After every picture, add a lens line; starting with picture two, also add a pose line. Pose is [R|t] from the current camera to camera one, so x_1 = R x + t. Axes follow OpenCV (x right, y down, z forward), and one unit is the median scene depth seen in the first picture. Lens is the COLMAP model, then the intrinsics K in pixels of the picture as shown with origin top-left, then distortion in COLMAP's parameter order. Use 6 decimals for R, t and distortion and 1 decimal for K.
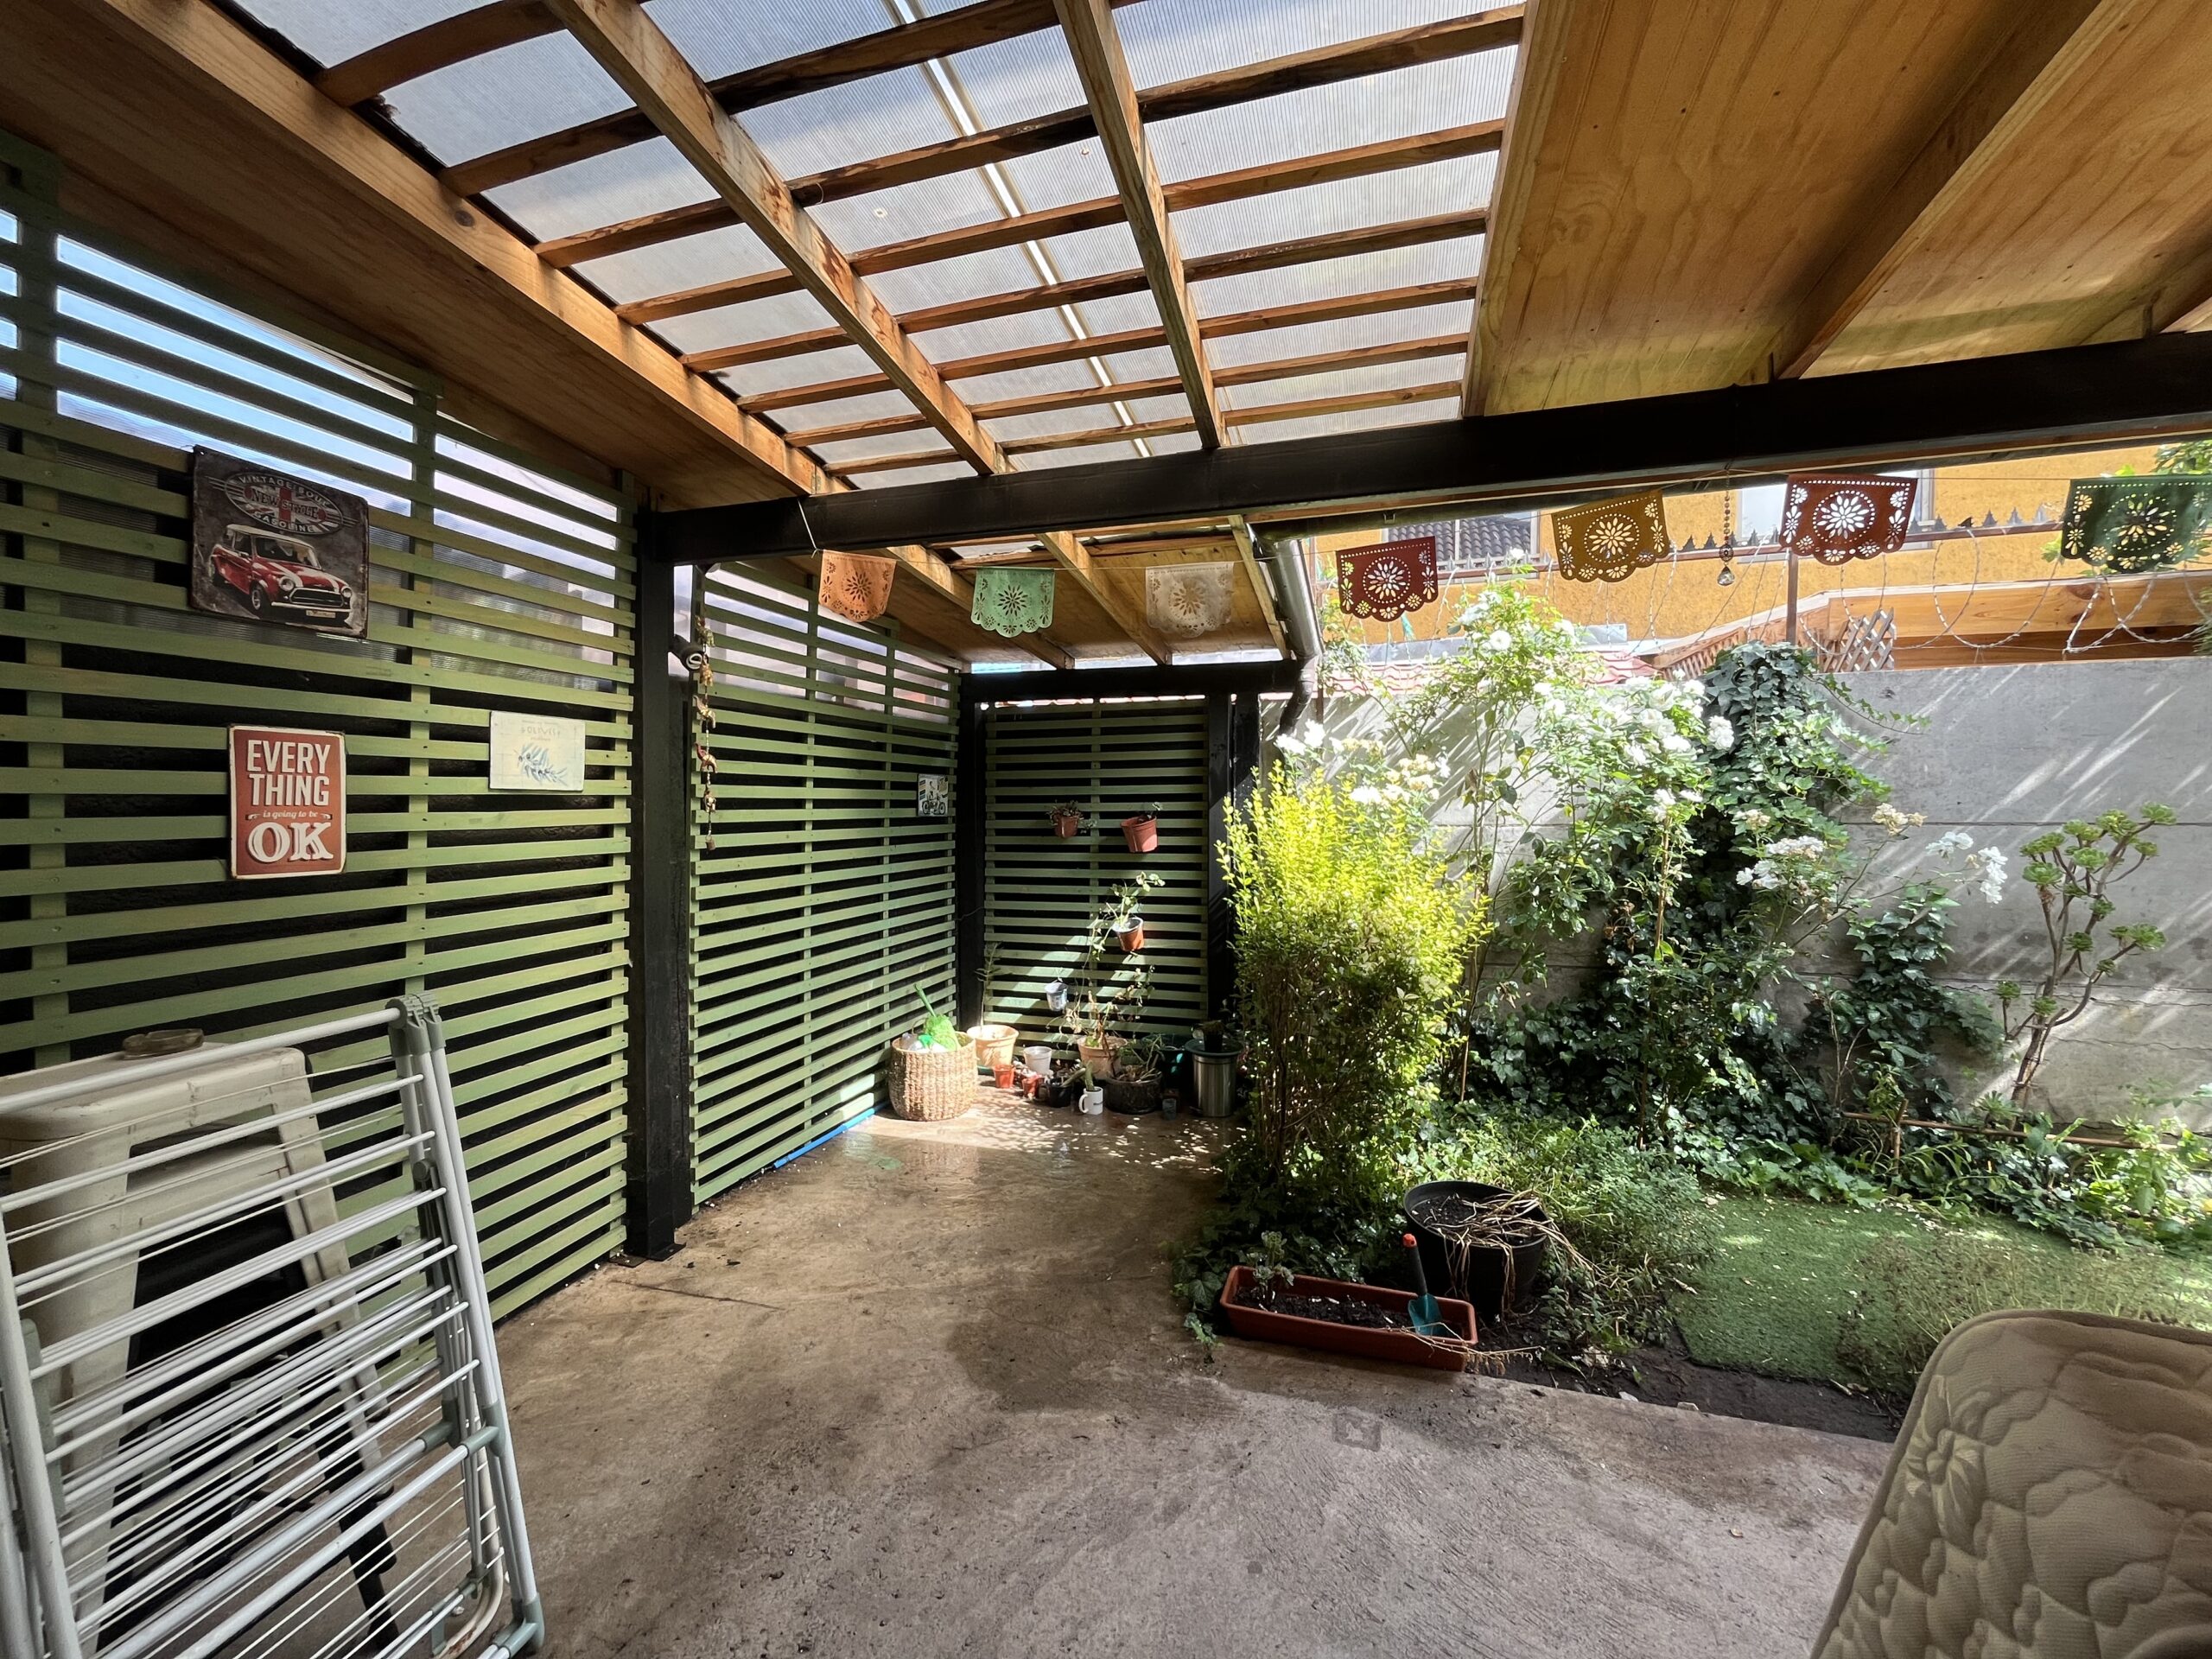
lens RADIAL K [[897.1, 0, 1108.4], [0, 897.1, 828.9], [0, 0, 1]] dist [-0.002522, -0.000236]
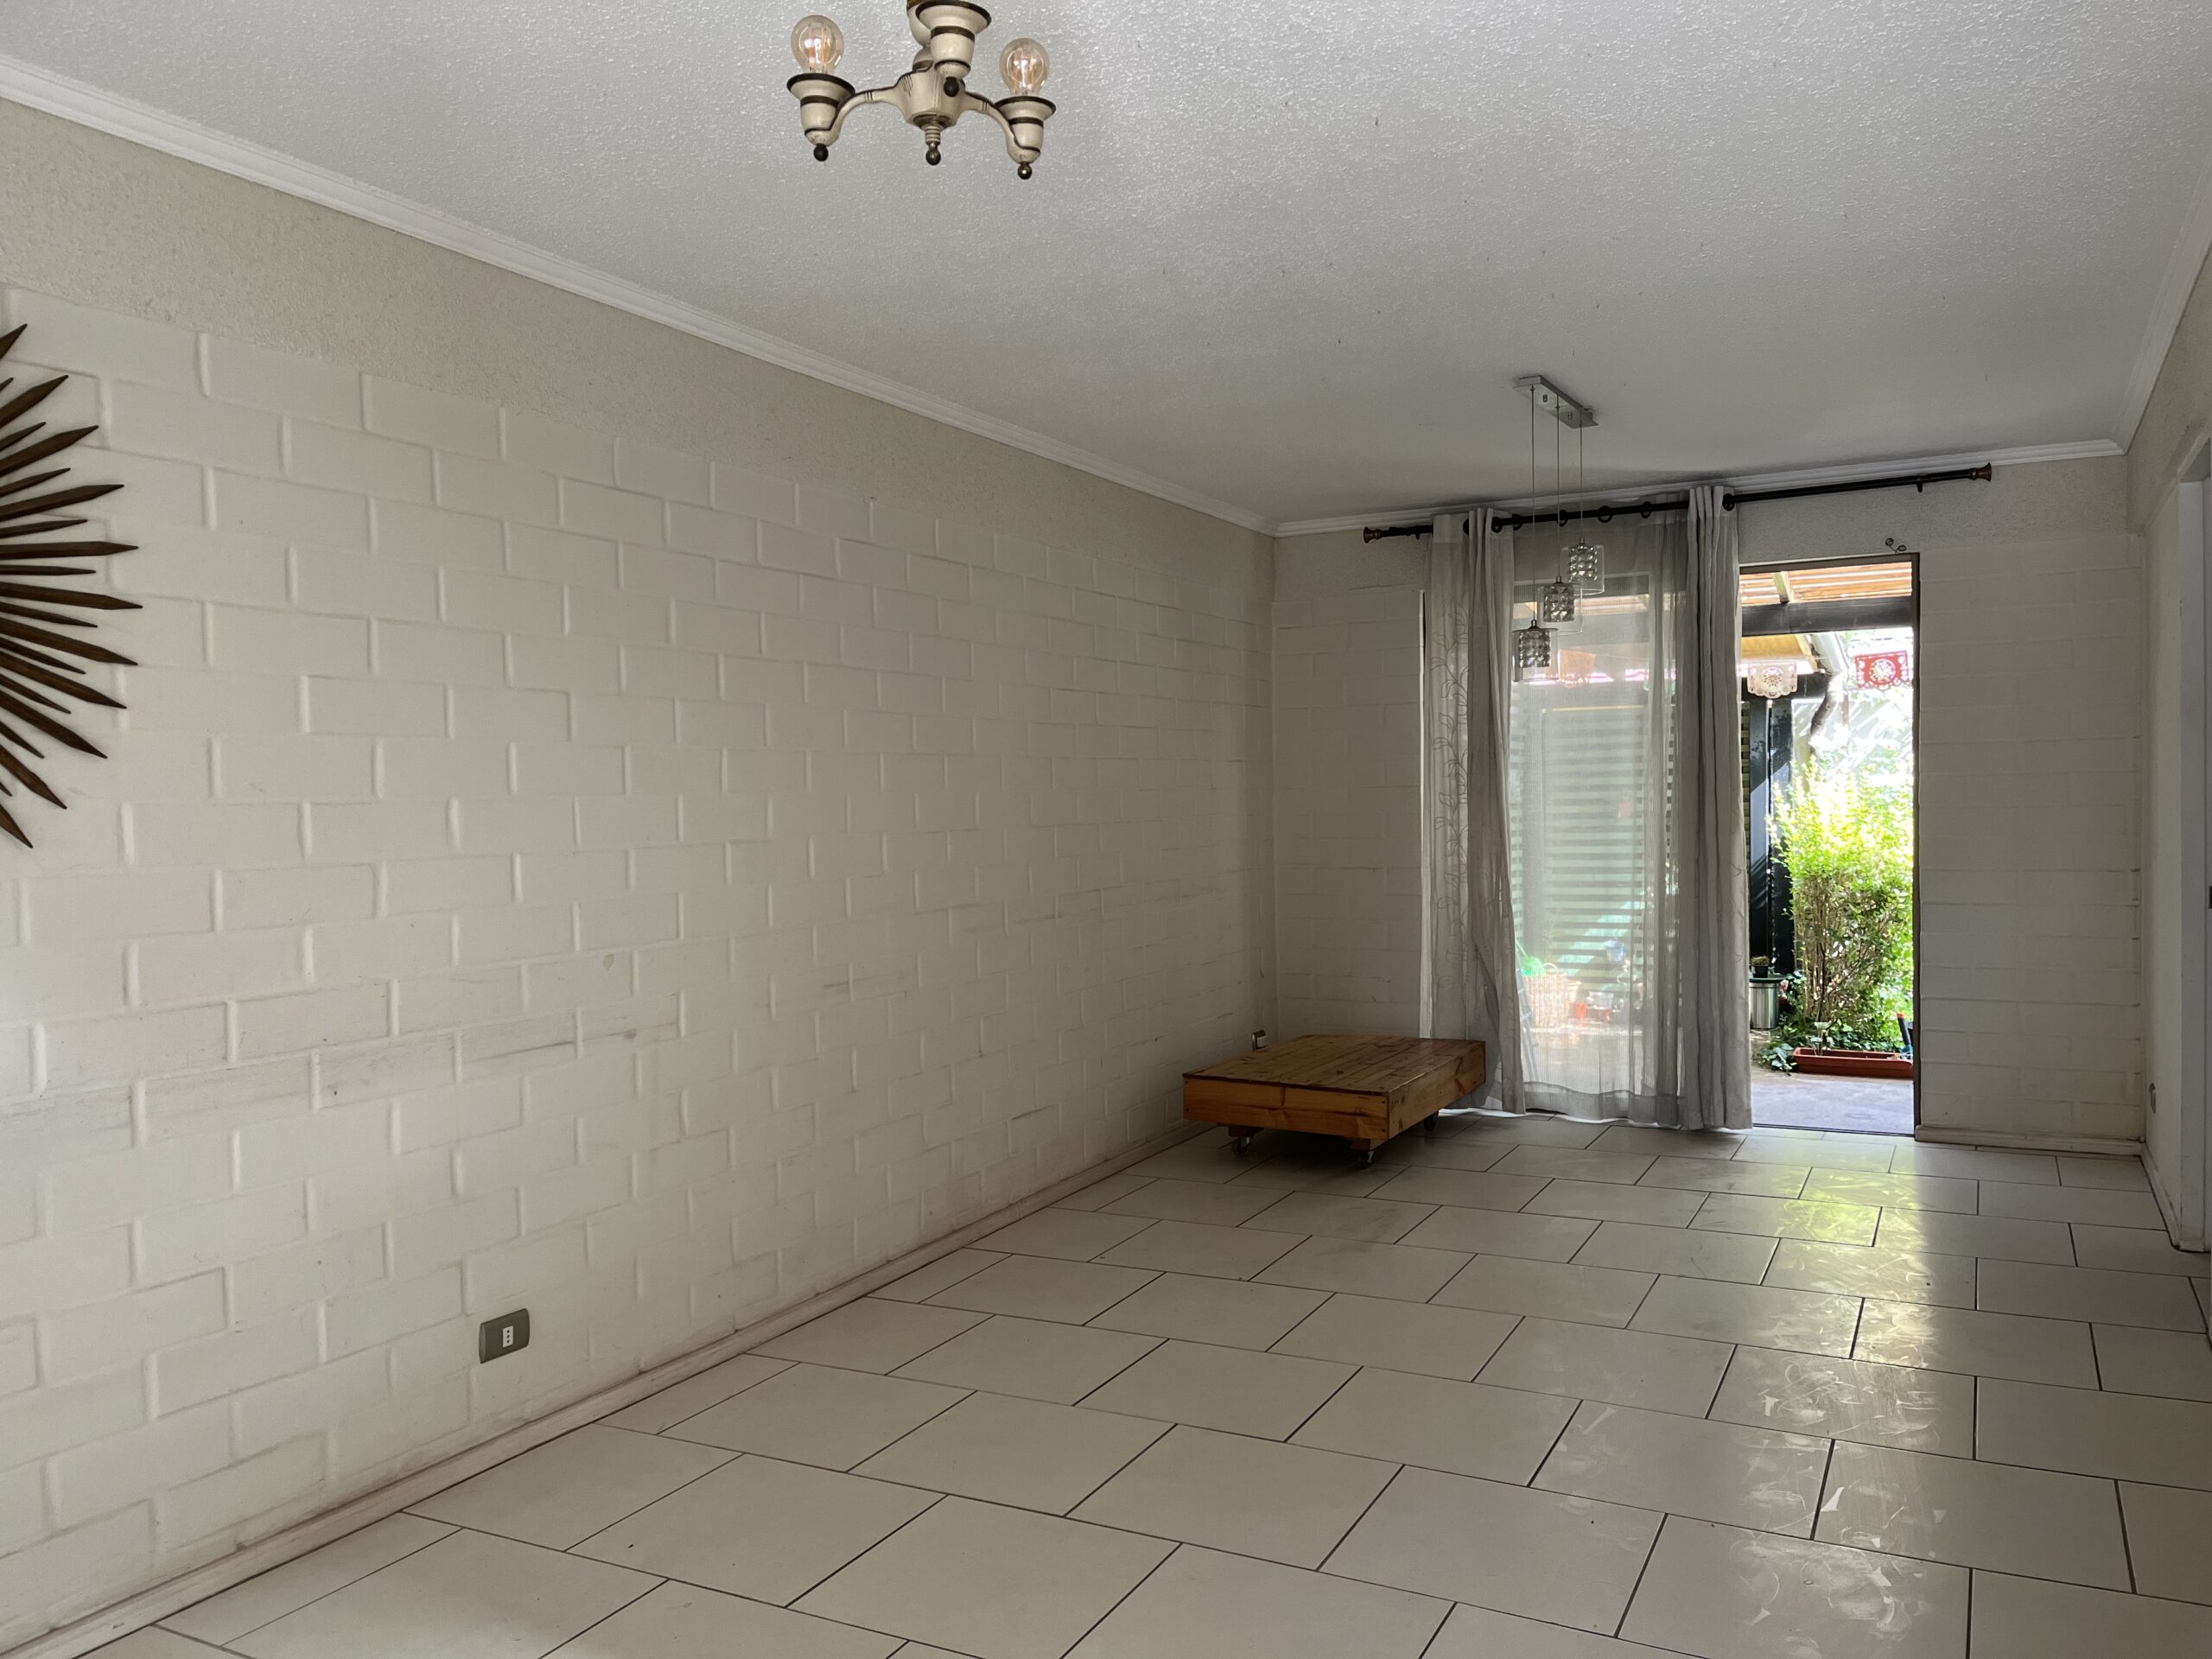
lens RADIAL K [[1667.1, 0, 1106.1], [0, 1667.1, 834.3], [0, 0, 1]] dist [0.011284, 0.002277]
pose [[0.983154, -0.007157, -0.182640, -0.372872], [0.004334, 0.999865, -0.015851, 0.072635], [0.182728, 0.014792, 0.983052, -1.558490]]
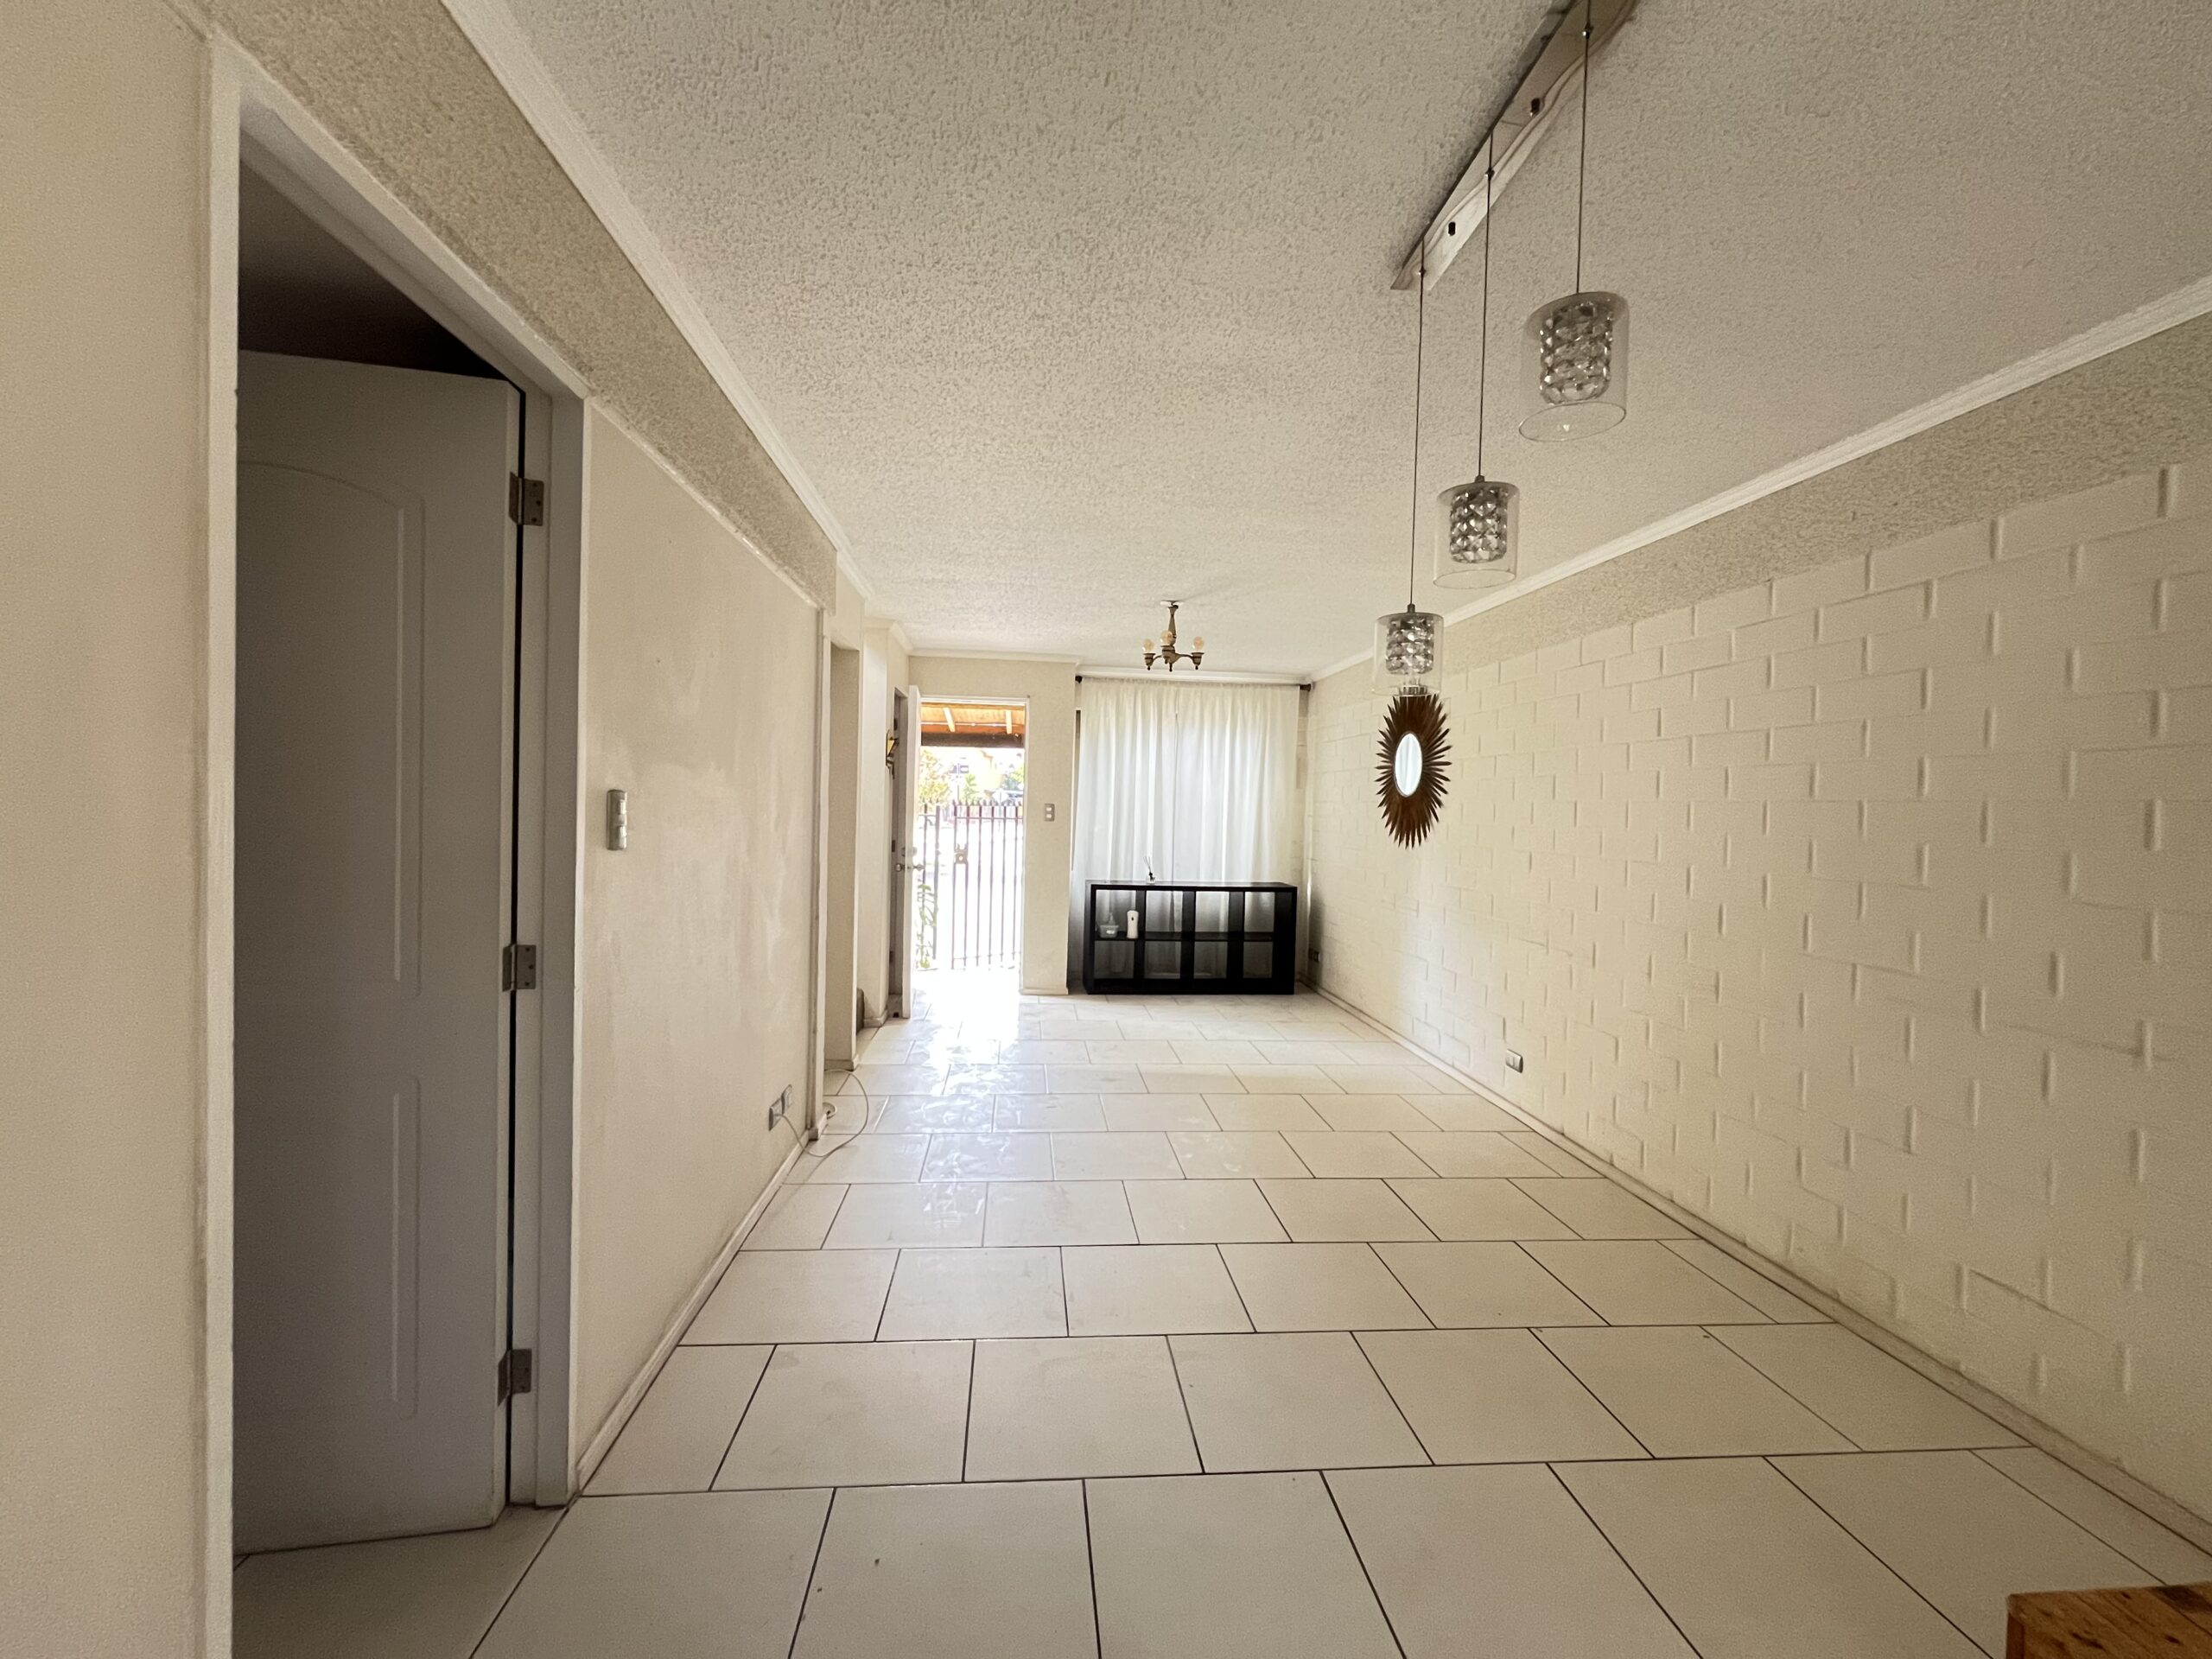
lens RADIAL K [[897.1, 0, 1104.6], [0, 897.1, 829.4], [0, 0, 1]] dist [-0.002522, -0.000236]
pose [[-0.924434, -0.009417, -0.381226, 0.245903], [-0.038086, 0.996977, 0.067727, -0.058498], [0.379435, 0.077128, -0.921998, 0.941279]]
